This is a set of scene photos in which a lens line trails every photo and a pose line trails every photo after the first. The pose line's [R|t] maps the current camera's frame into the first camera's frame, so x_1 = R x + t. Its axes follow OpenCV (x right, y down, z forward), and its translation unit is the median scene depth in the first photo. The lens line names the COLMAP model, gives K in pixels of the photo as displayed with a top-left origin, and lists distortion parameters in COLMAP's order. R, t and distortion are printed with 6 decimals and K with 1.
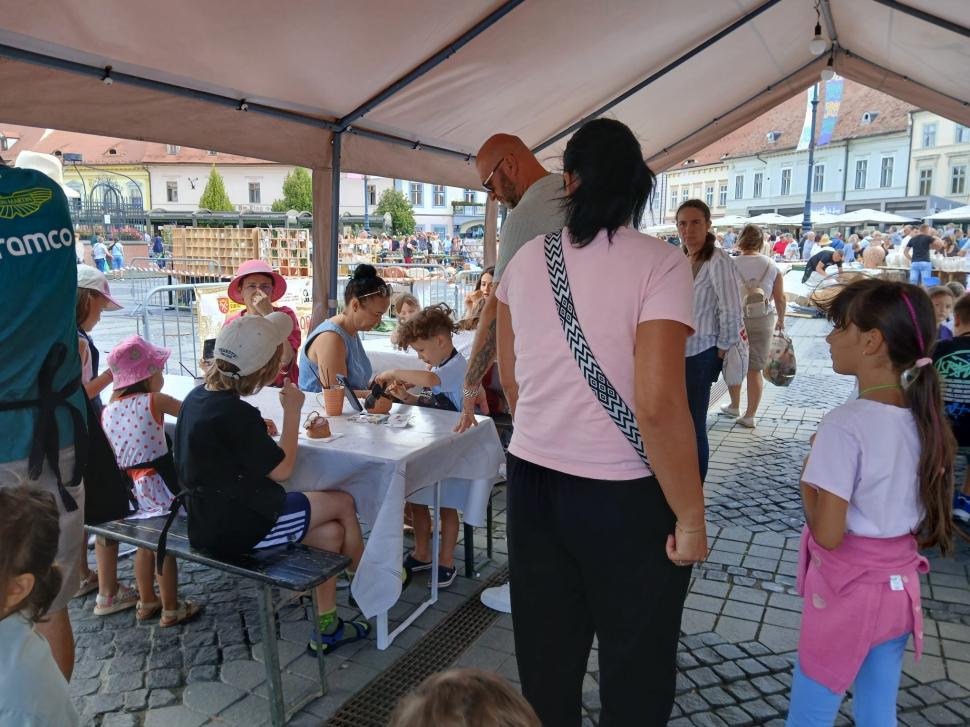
lens RADIAL K [[759.7, 0, 488.3], [0, 759.7, 364.7], [0, 0, 1]] dist [0.032722, -0.078091]
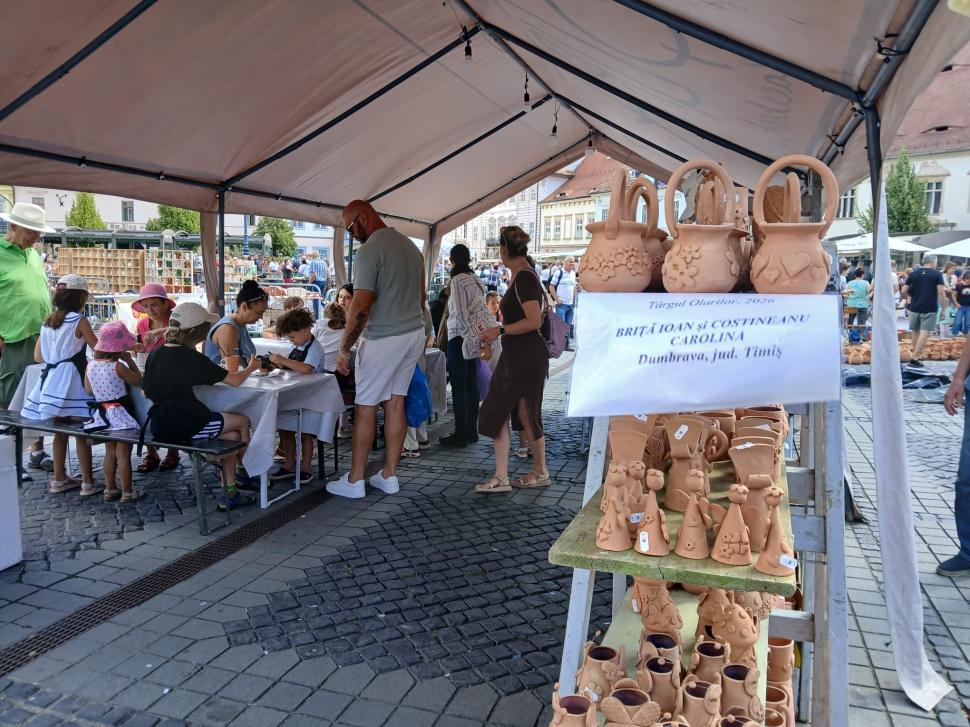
lens RADIAL K [[759.7, 0, 482.7], [0, 759.7, 366.3], [0, 0, 1]] dist [0.032722, -0.078091]
pose [[0.989705, -0.004426, 0.143052, 0.021595], [0.008453, 0.999584, -0.027559, 0.024632], [-0.142870, 0.028484, 0.989331, -0.160569]]
